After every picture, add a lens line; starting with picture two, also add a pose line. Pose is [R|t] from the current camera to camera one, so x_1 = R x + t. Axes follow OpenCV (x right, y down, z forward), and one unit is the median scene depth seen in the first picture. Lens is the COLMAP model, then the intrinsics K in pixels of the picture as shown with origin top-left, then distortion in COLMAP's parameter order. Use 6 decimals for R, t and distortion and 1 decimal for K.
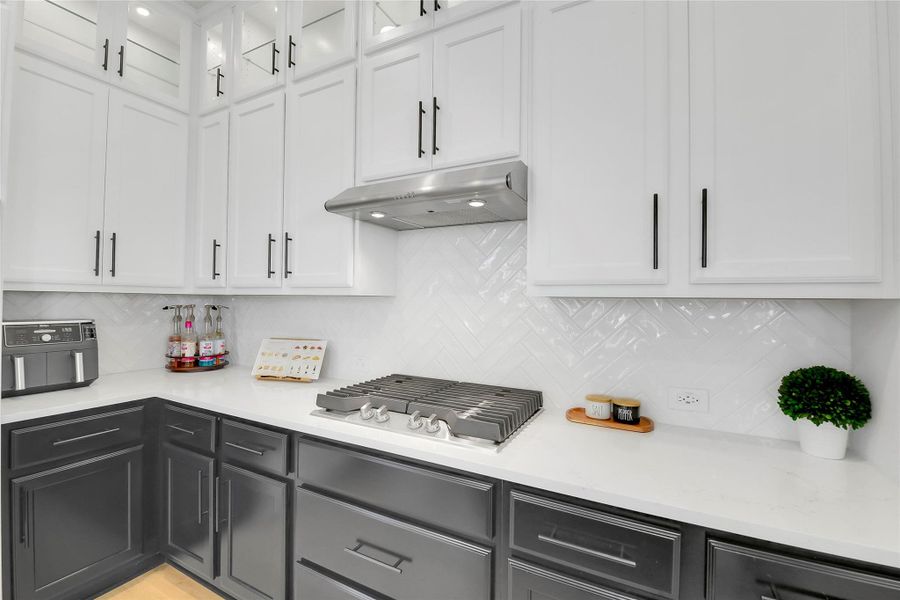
lens RADIAL K [[392.7, 0, 452.7], [0, 392.7, 299.1], [0, 0, 1]] dist [-0.017791, -0.000716]
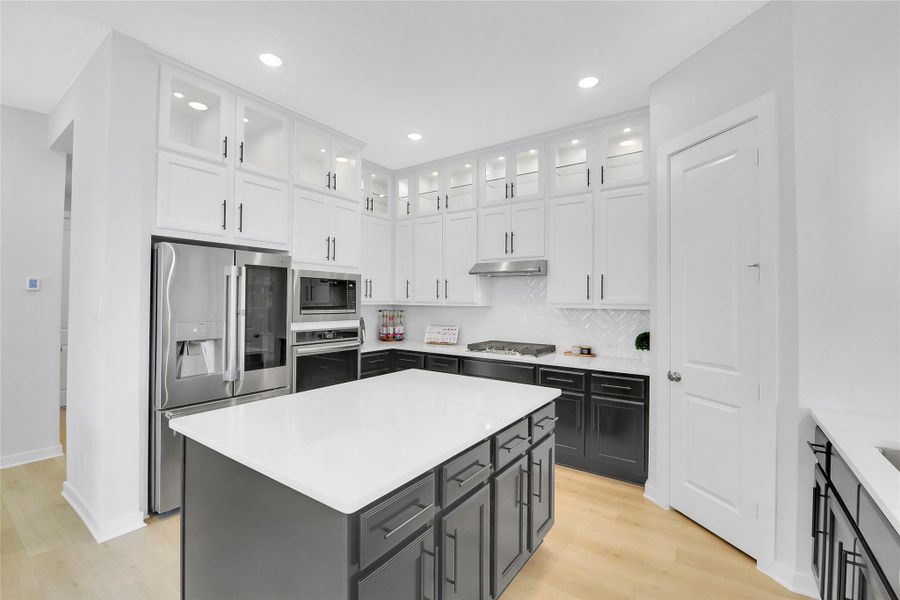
lens RADIAL K [[392.7, 0, 448.8], [0, 392.7, 295.7], [0, 0, 1]] dist [-0.017791, -0.000716]
pose [[0.990965, -0.005519, -0.134007, -0.092555], [0.004964, 0.999978, -0.004469, -0.061701], [0.134028, 0.003763, 0.990970, -1.328799]]
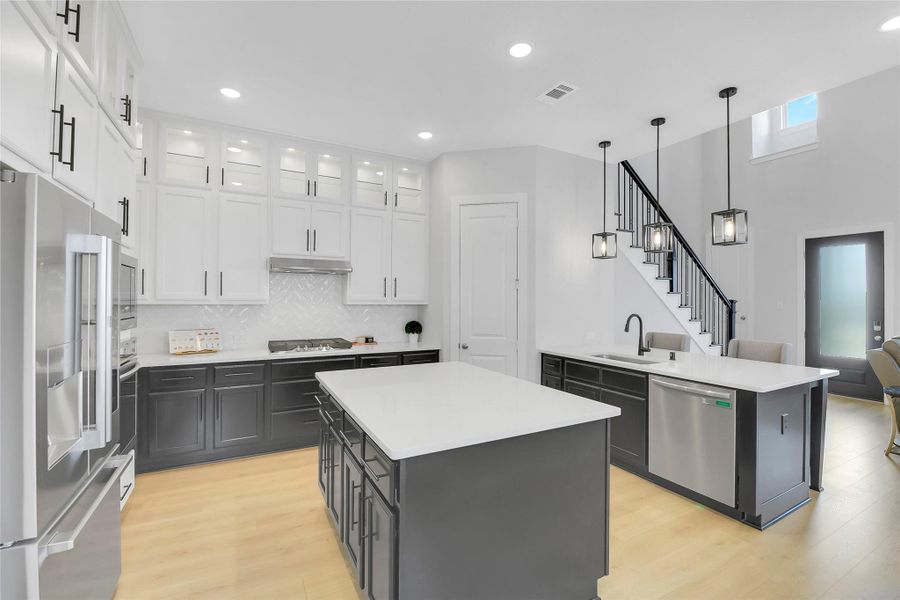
lens RADIAL K [[392.7, 0, 451.8], [0, 392.7, 295.0], [0, 0, 1]] dist [-0.017791, -0.000716]
pose [[0.550881, -0.000480, 0.834584, -1.396989], [-0.007534, 0.999956, 0.005548, -0.075817], [-0.834550, -0.009344, 0.550853, -0.994121]]
